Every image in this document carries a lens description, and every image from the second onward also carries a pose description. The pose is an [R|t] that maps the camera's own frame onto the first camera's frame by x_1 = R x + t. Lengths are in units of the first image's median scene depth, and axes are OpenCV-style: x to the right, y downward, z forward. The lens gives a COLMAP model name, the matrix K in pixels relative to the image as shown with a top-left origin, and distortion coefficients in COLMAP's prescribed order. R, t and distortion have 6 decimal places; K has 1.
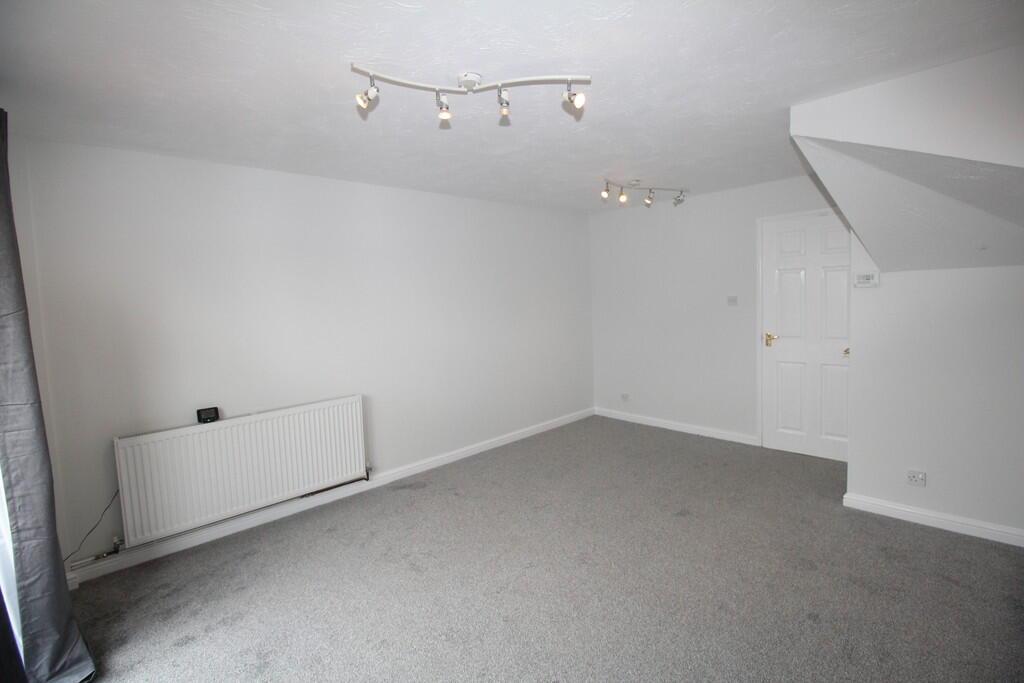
lens RADIAL K [[481.4, 0, 499.8], [0, 481.4, 339.6], [0, 0, 1]] dist [-0.001393, -0.000151]
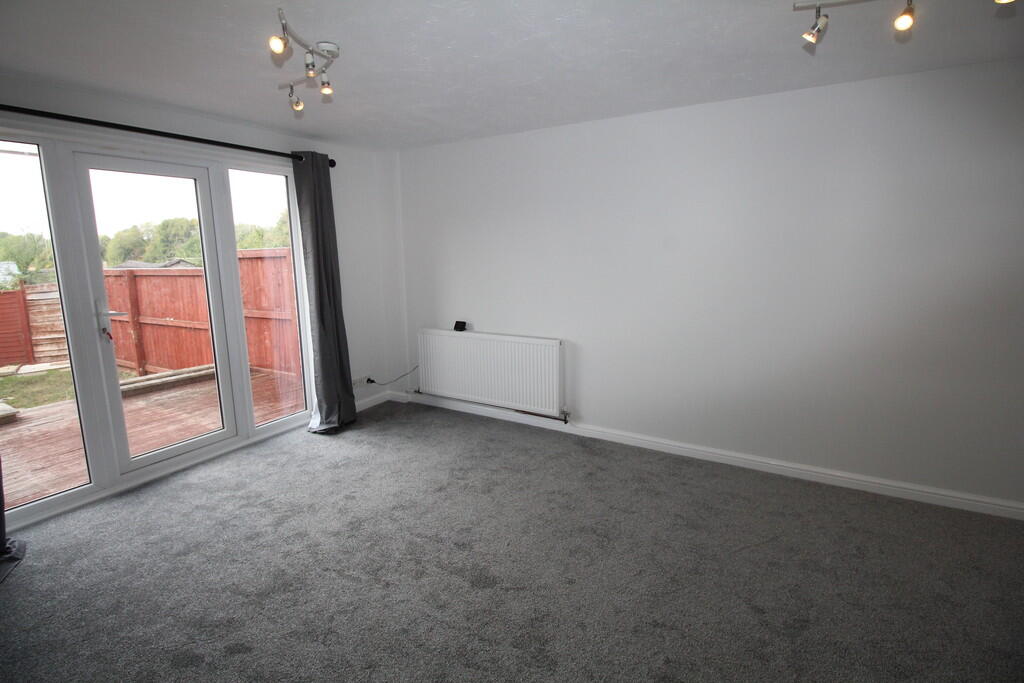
lens RADIAL K [[481.4, 0, 499.8], [0, 481.4, 339.6], [0, 0, 1]] dist [-0.001393, -0.000151]
pose [[0.279985, 0.221134, -0.934189, 0.774431], [-0.082923, 0.975042, 0.205952, -0.107813], [0.956416, 0.019802, 0.291334, 0.704927]]
